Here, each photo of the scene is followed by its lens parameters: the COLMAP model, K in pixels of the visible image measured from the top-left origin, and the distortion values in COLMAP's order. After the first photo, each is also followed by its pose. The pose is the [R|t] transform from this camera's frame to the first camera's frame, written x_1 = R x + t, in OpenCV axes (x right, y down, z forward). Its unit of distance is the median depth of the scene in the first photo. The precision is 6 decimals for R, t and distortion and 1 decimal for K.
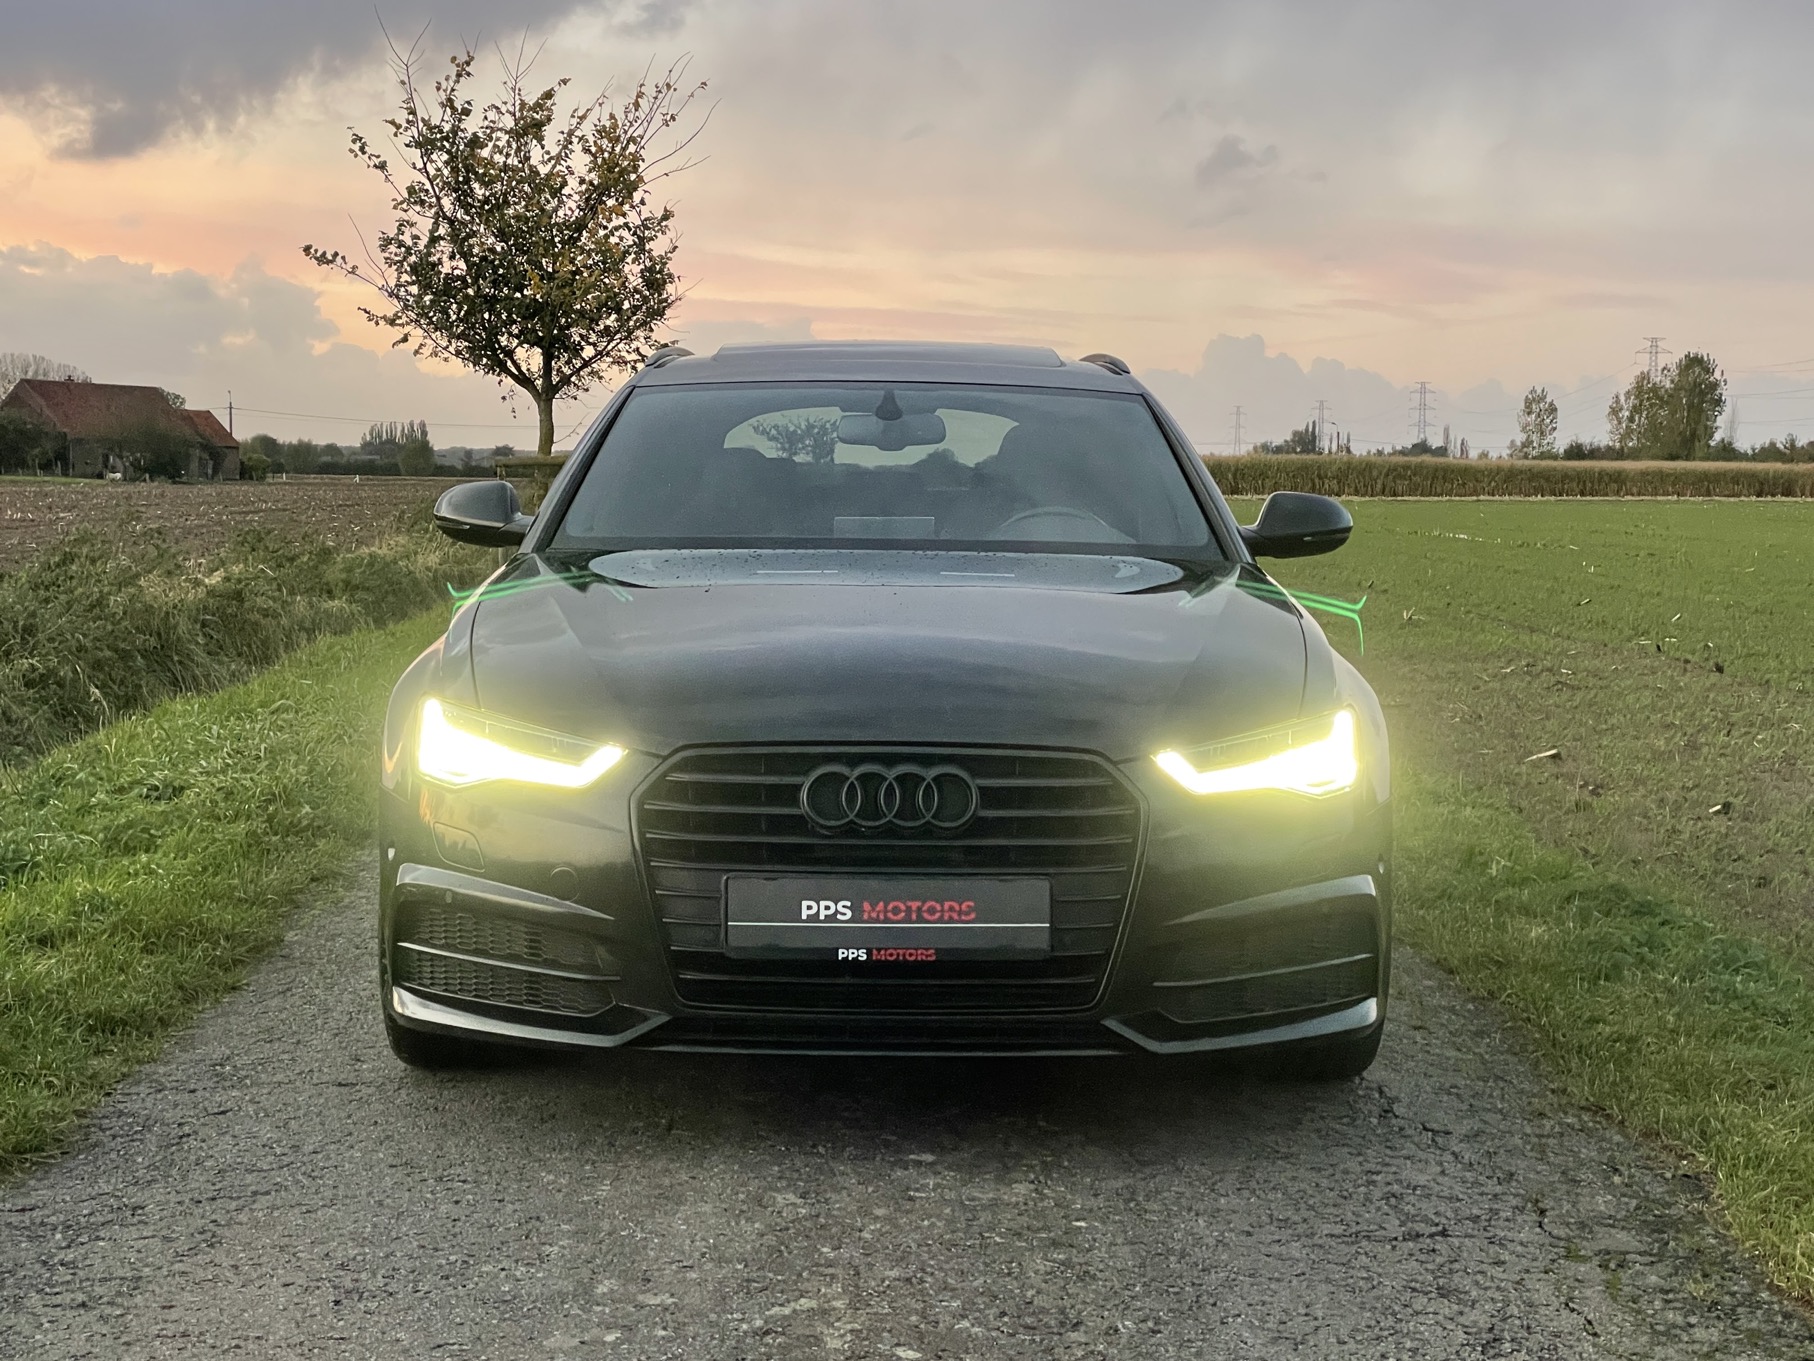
lens RADIAL K [[2989.3, 0, 902.1], [0, 2989.3, 679.3], [0, 0, 1]] dist [0.038932, 0.000000]
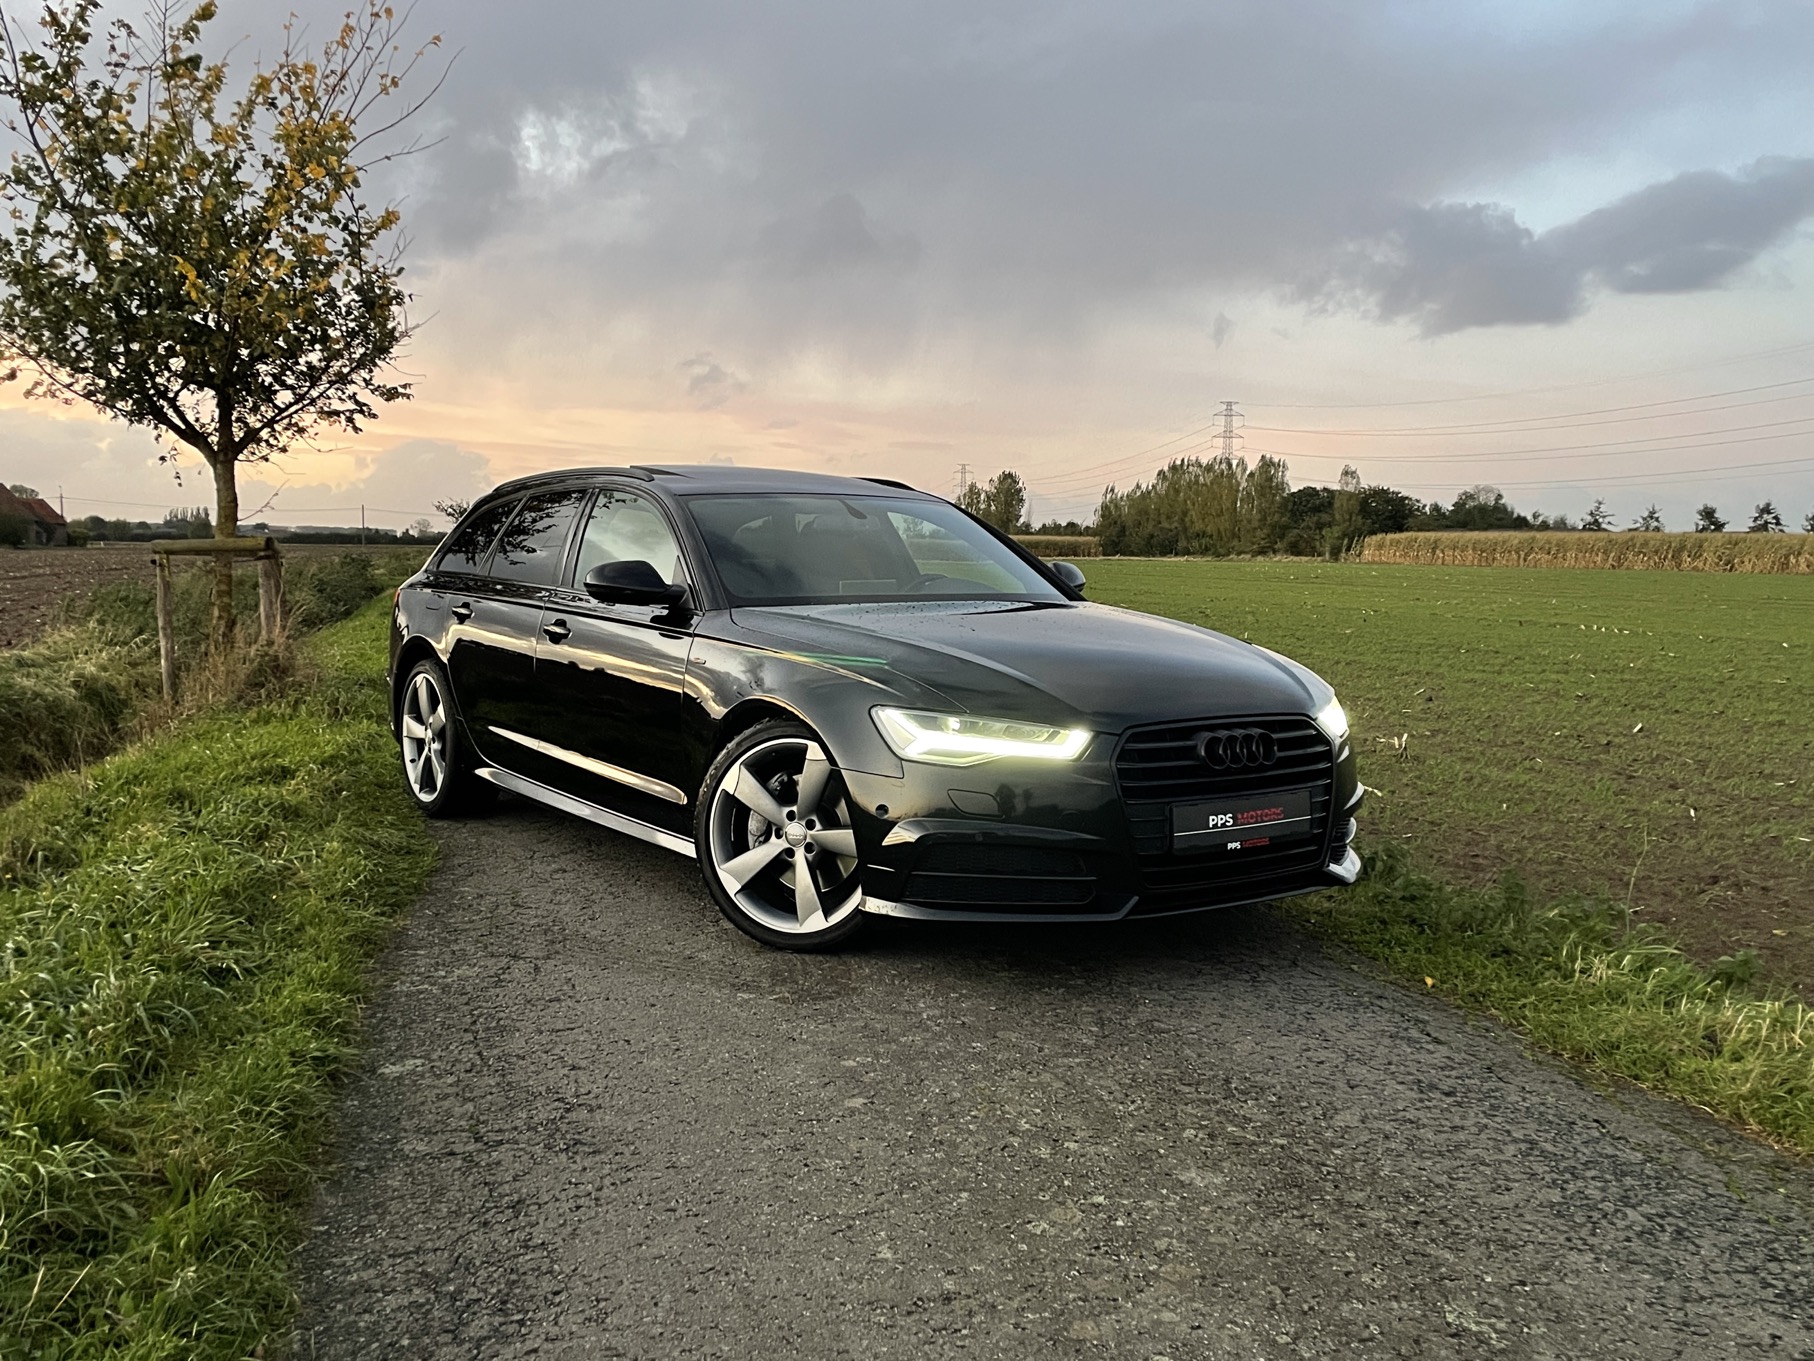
lens RADIAL K [[1643.3, 0, 921.6], [0, 1643.3, 693.5], [0, 0, 1]] dist [0.010846, 0.005842]
pose [[0.971029, -0.022152, 0.237934, -0.050023], [0.016301, 0.999515, 0.026529, -0.044198], [-0.238407, -0.021882, 0.970919, 0.563240]]
